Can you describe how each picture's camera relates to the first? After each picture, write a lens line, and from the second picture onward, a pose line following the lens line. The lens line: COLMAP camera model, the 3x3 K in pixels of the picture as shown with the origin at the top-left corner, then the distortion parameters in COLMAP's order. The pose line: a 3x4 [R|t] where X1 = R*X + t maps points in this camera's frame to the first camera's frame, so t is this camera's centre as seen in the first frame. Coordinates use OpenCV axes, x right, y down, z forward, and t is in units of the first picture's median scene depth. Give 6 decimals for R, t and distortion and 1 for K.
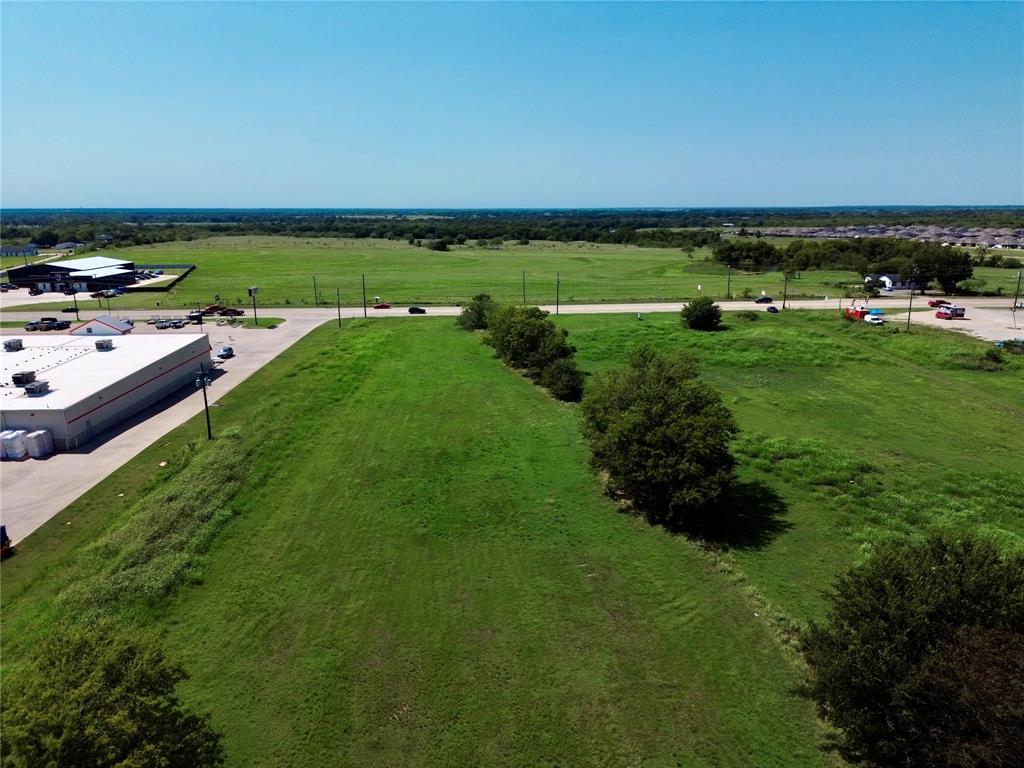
lens RADIAL K [[726.3, 0, 512.1], [0, 726.3, 375.2], [0, 0, 1]] dist [0.006283, -0.011575]
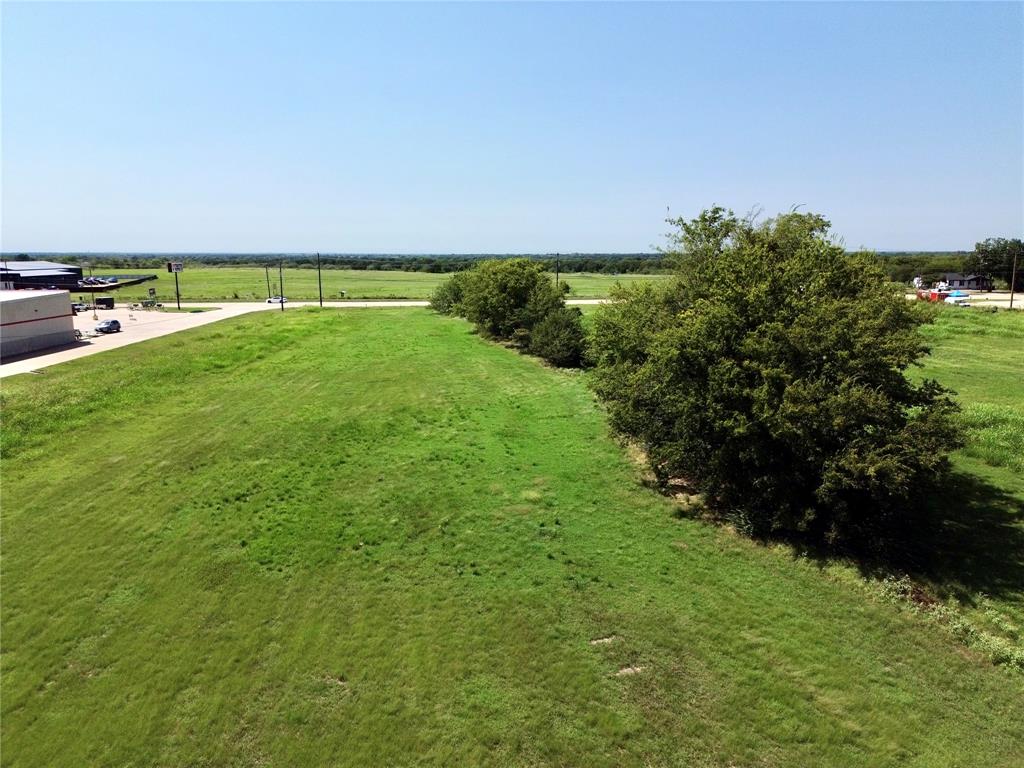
lens RADIAL K [[726.3, 0, 512.1], [0, 726.3, 393.6], [0, 0, 1]] dist [0.006283, -0.011575]
pose [[0.999990, 0.001317, -0.004260, 0.043801], [-0.001463, 0.999405, -0.034455, 0.128006], [0.004212, 0.034460, 0.999397, 0.540748]]
